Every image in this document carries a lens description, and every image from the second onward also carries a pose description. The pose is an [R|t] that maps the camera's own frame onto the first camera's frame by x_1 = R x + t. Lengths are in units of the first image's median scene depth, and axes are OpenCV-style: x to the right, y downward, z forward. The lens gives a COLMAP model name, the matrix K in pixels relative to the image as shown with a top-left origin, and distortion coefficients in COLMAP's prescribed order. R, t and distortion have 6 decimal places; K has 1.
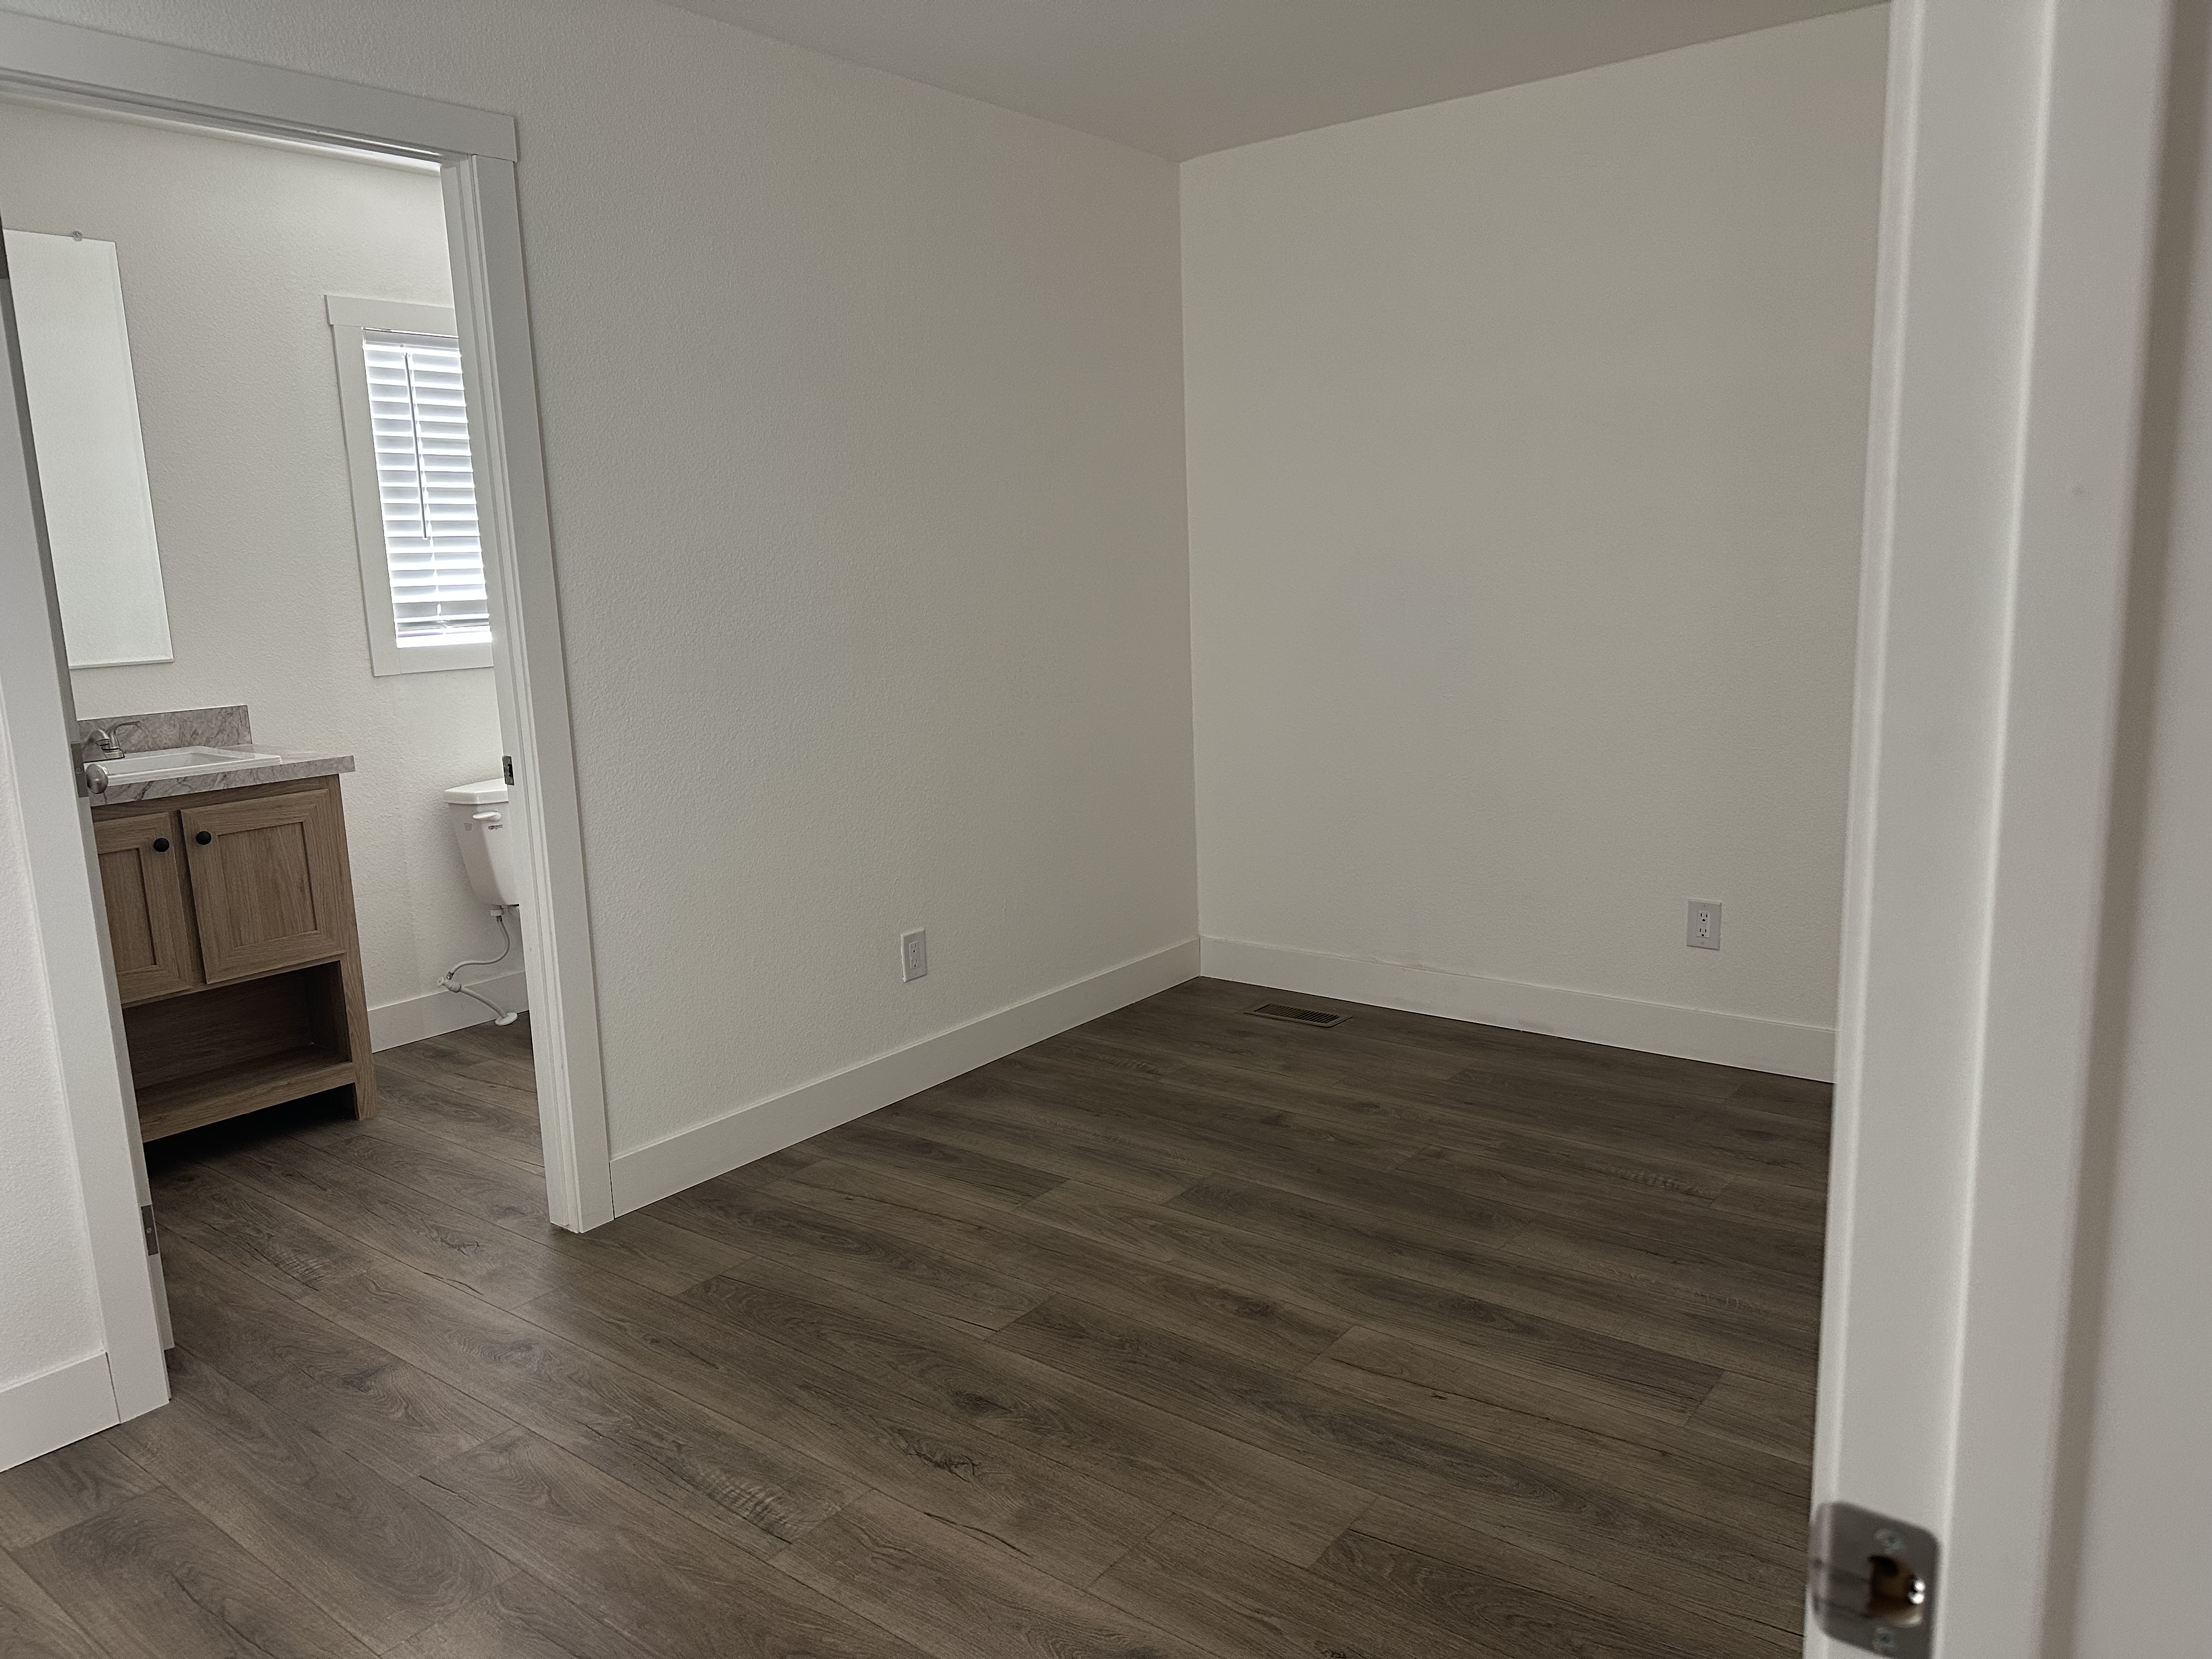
lens RADIAL K [[1512.1, 0, 1106.0], [0, 1512.1, 829.5], [0, 0, 1]] dist [0.077365, -0.184530]
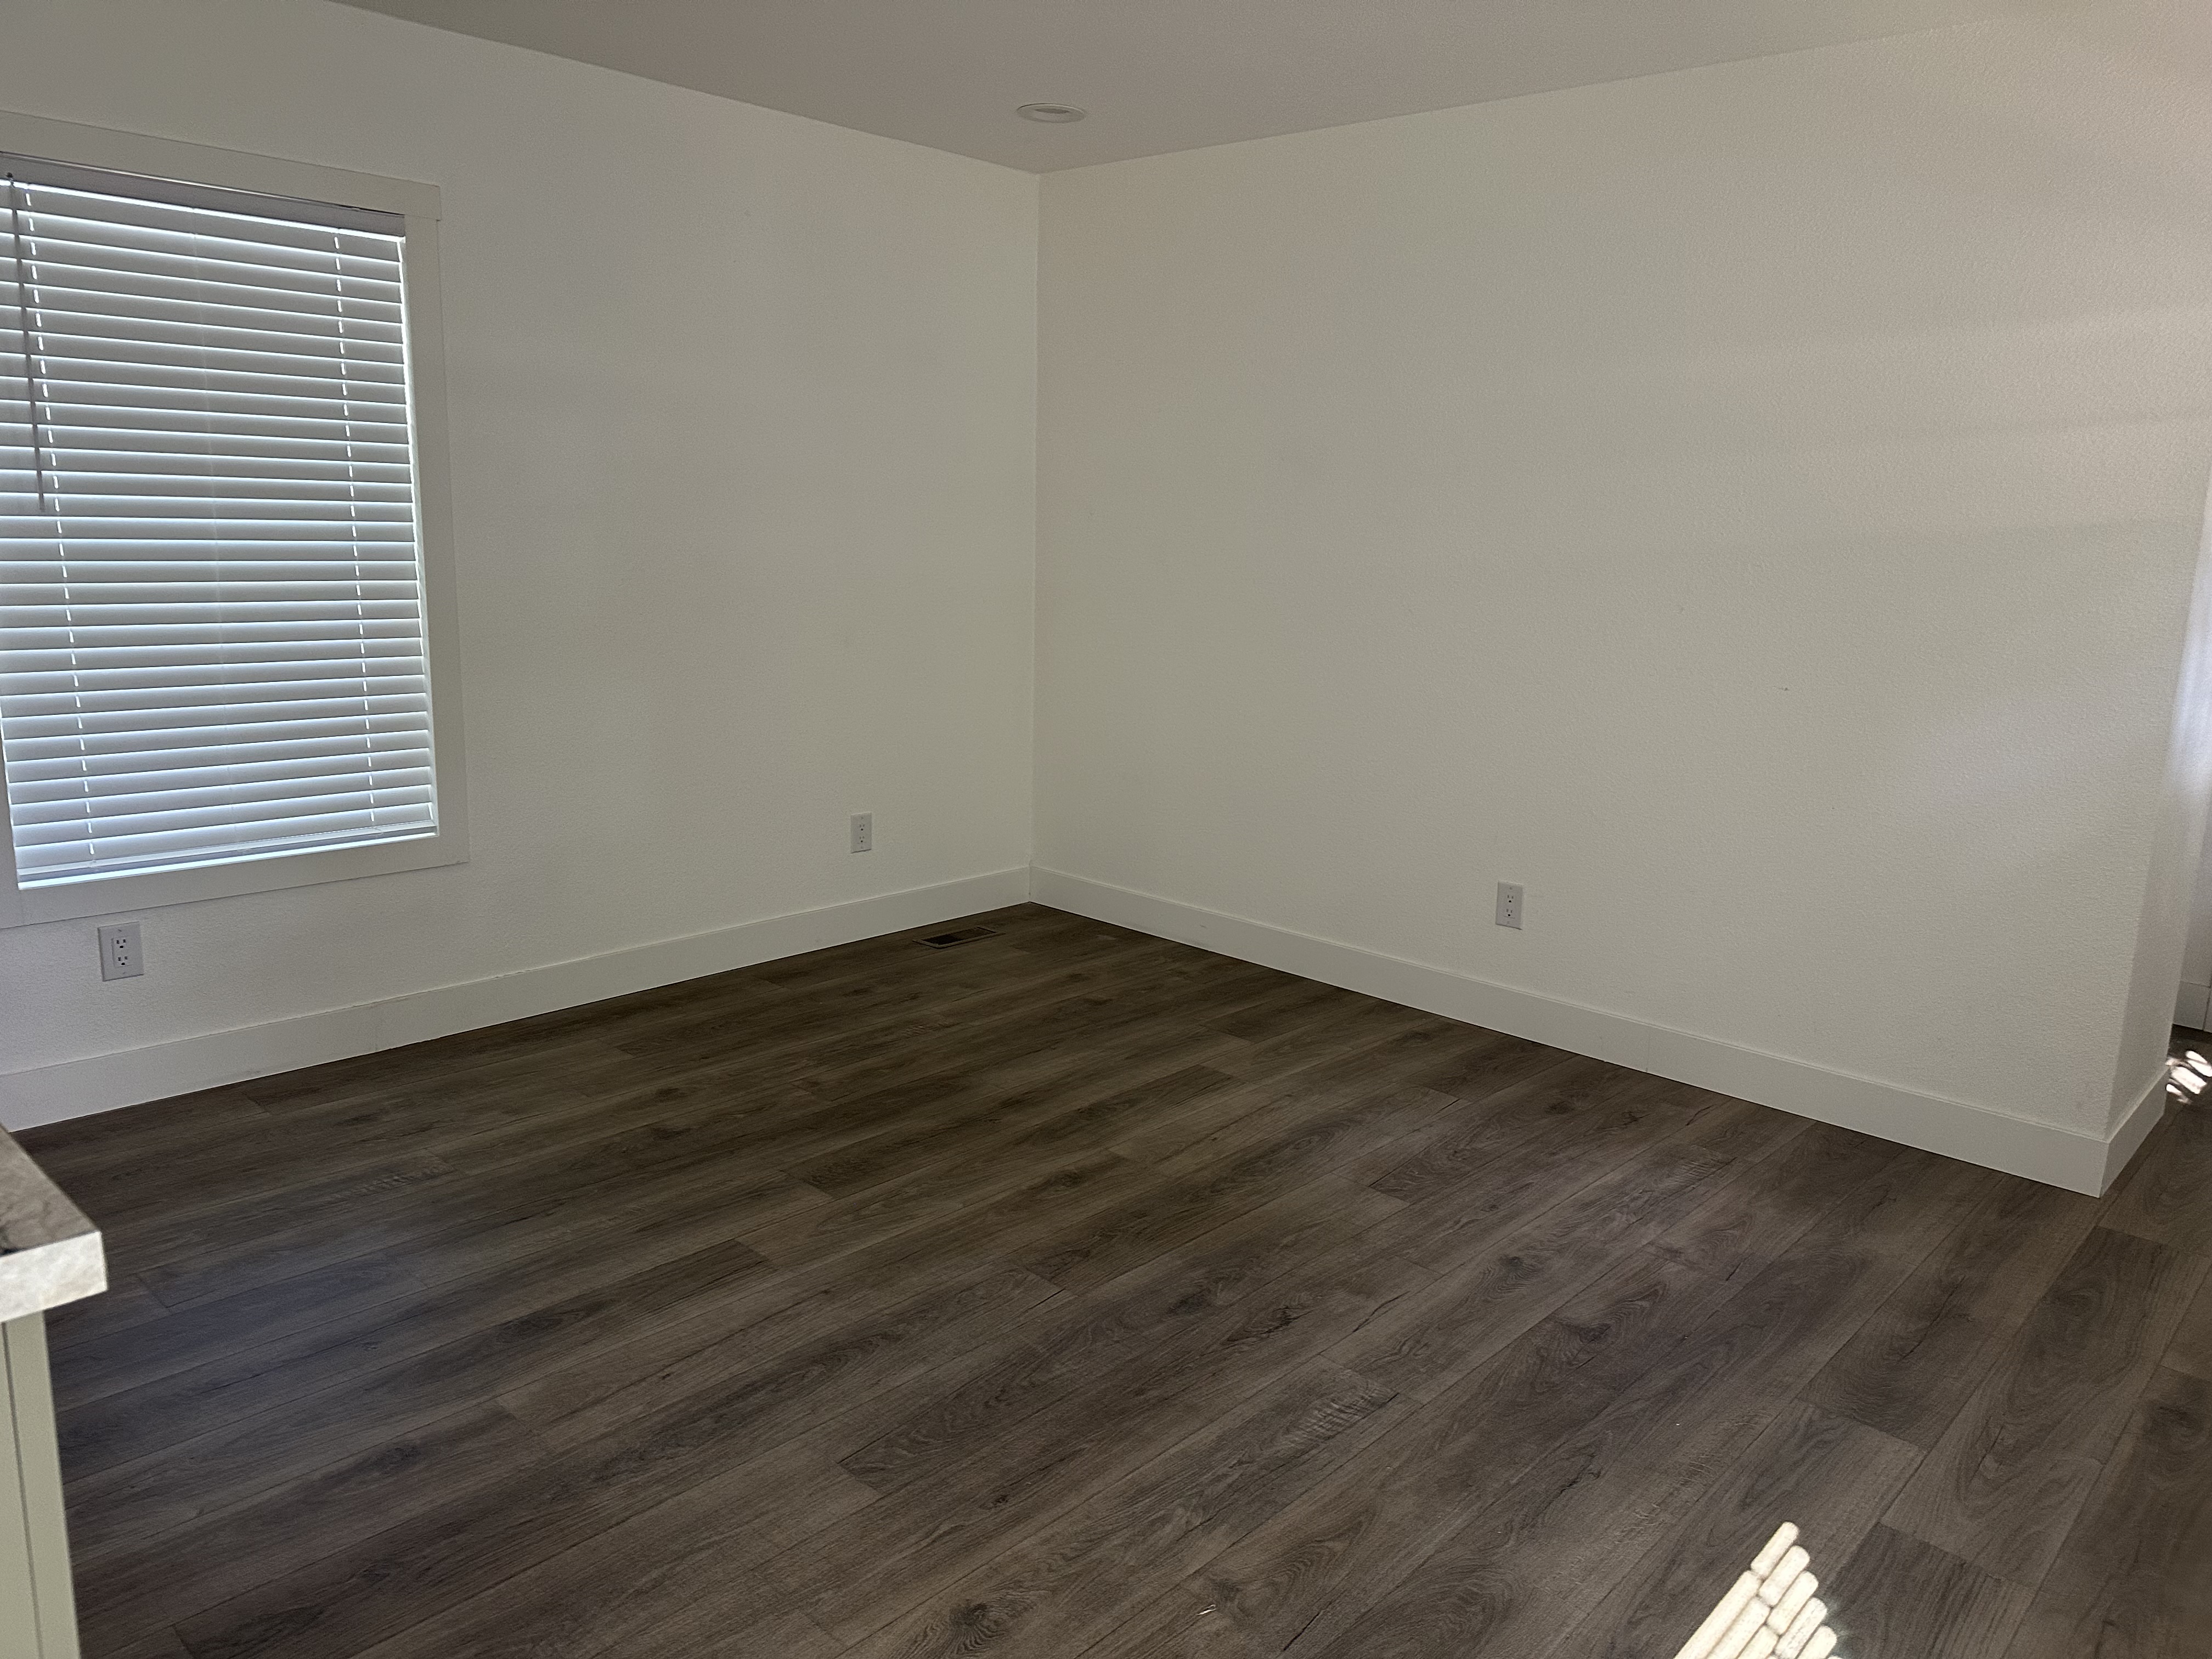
lens RADIAL K [[1588.9, 0, 1133.0], [0, 1588.9, 748.5], [0, 0, 1]] dist [0.015176, -0.008038]
pose [[0.104315, -0.119397, 0.987351, -0.904180], [0.156538, 0.982364, 0.102256, -0.104925], [-0.982148, 0.143891, 0.121166, 0.659174]]
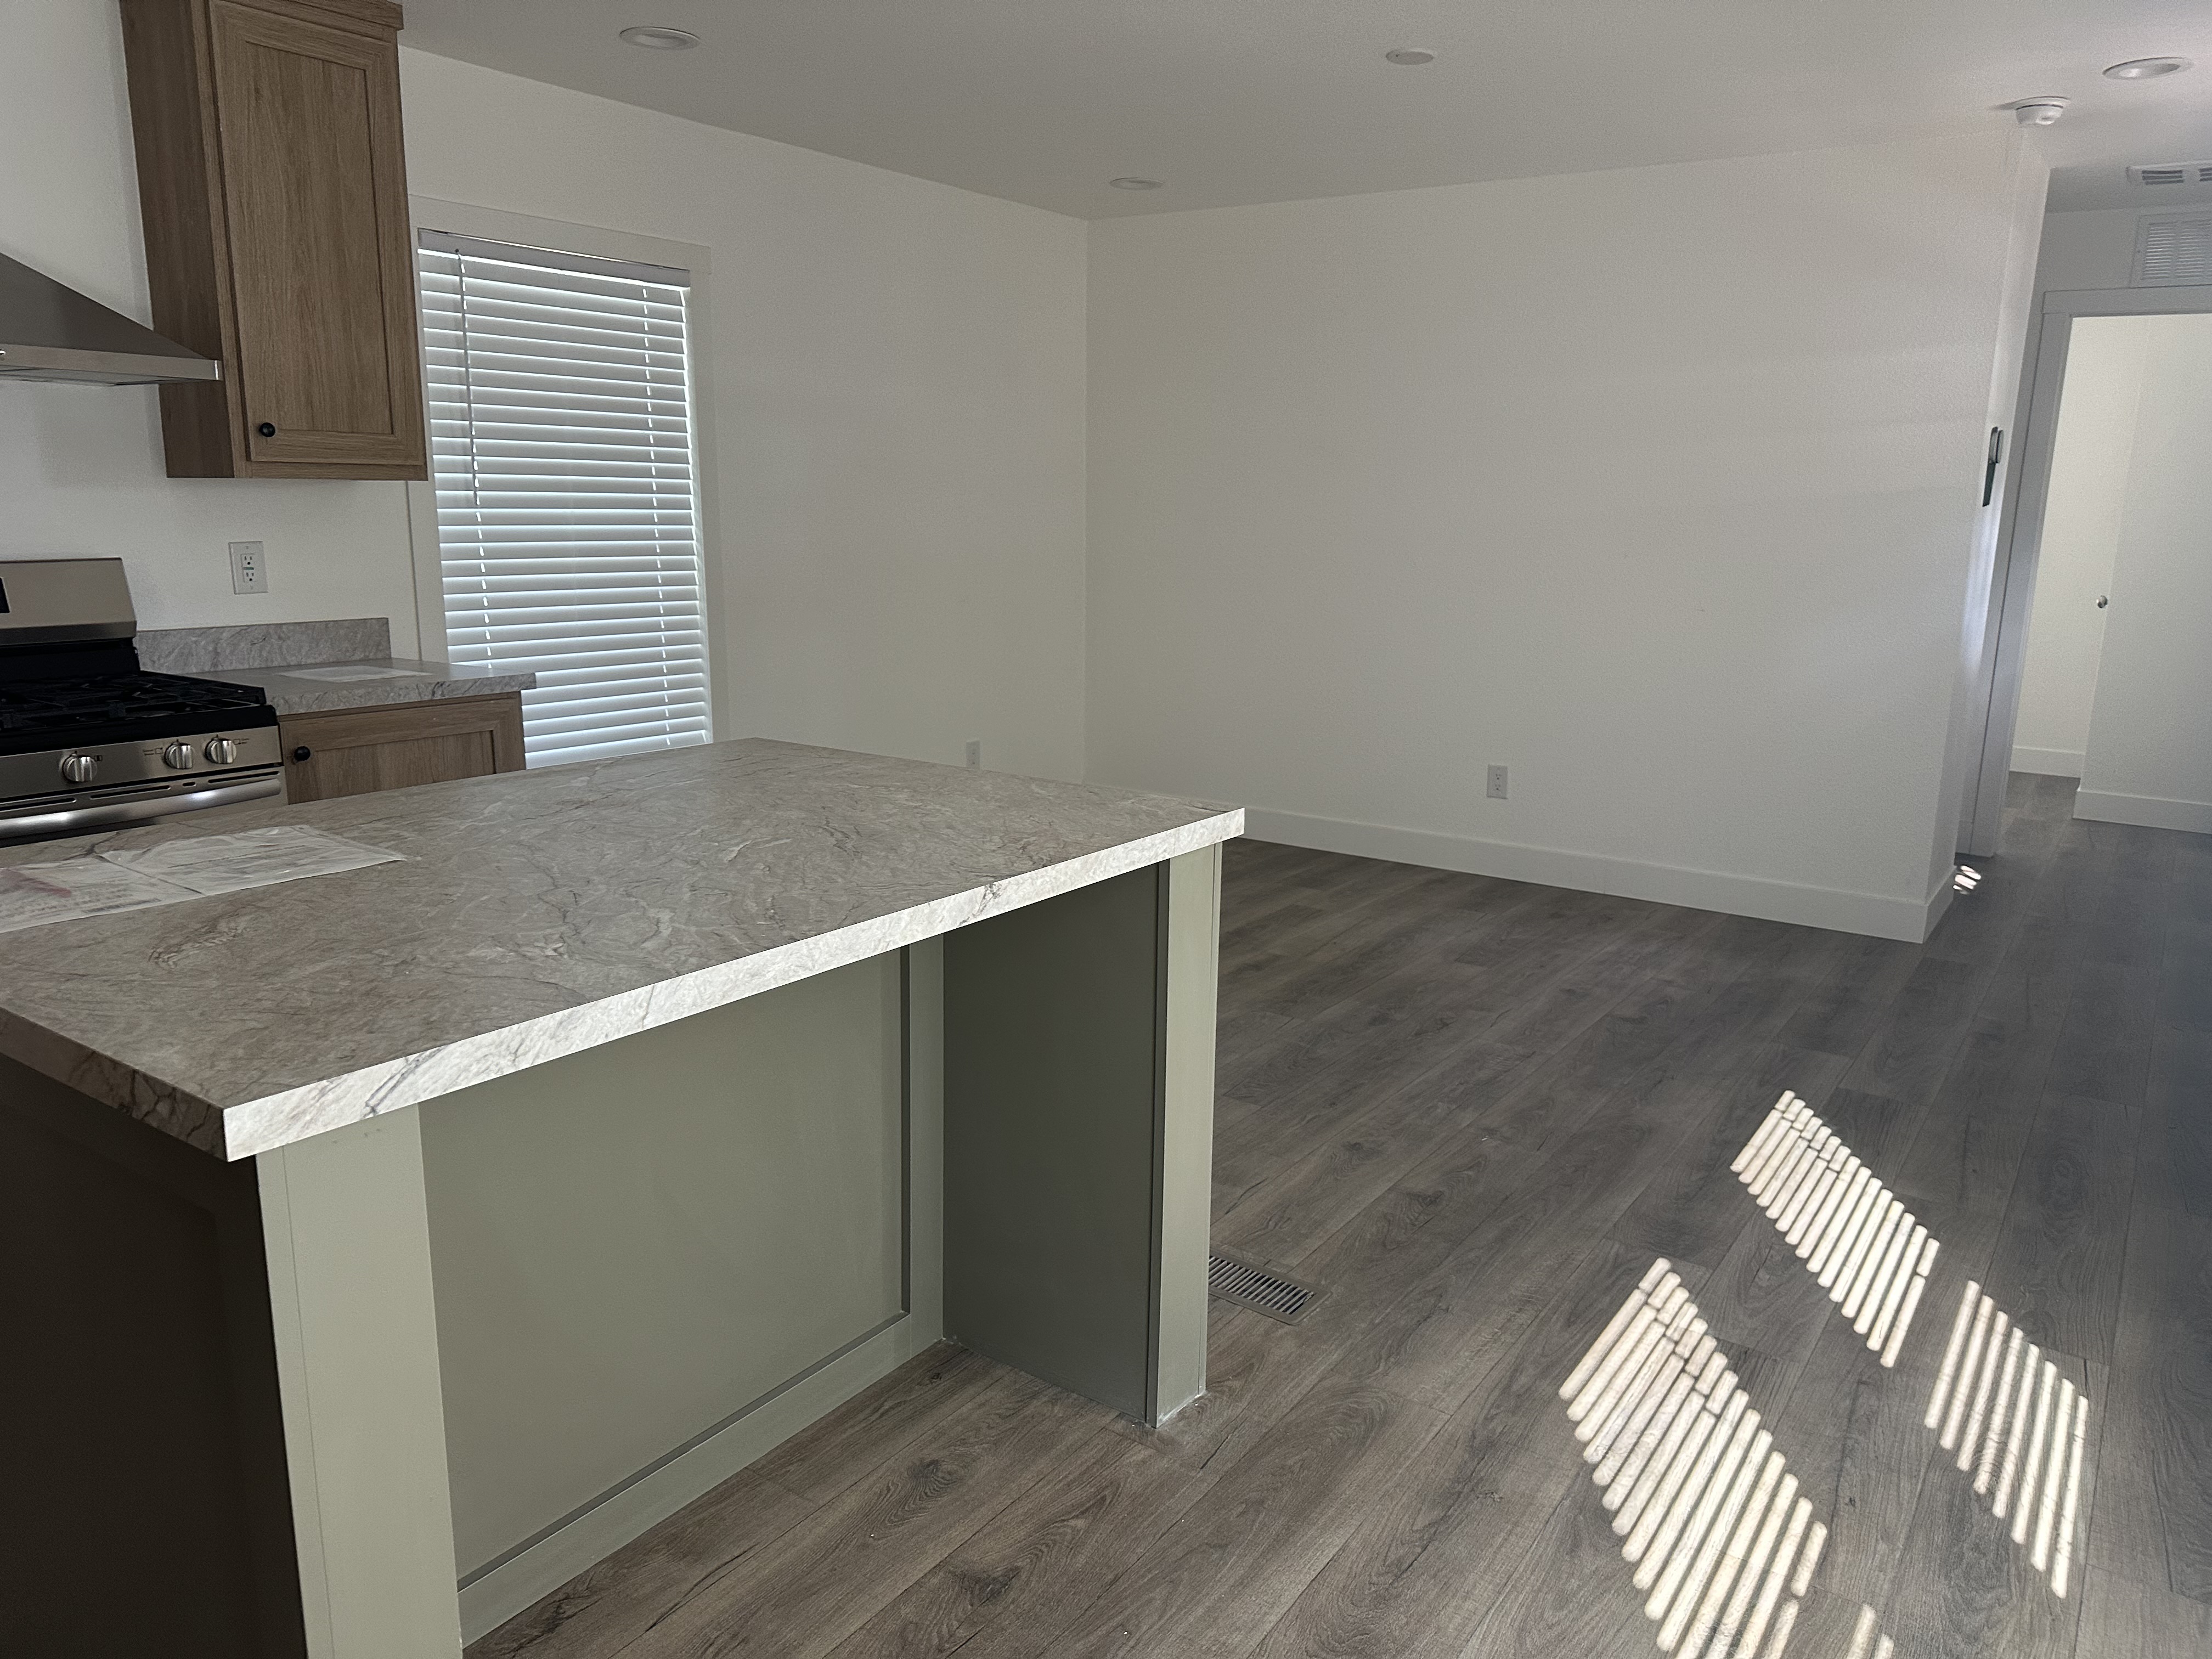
lens RADIAL K [[1557.9, 0, 1102.7], [0, 1557.9, 793.6], [0, 0, 1]] dist [0.081244, -0.101277]
pose [[-0.024494, -0.167077, 0.985640, -1.342630], [0.169654, 0.970940, 0.168801, -0.158976], [-0.985199, 0.171352, 0.004563, 0.974473]]
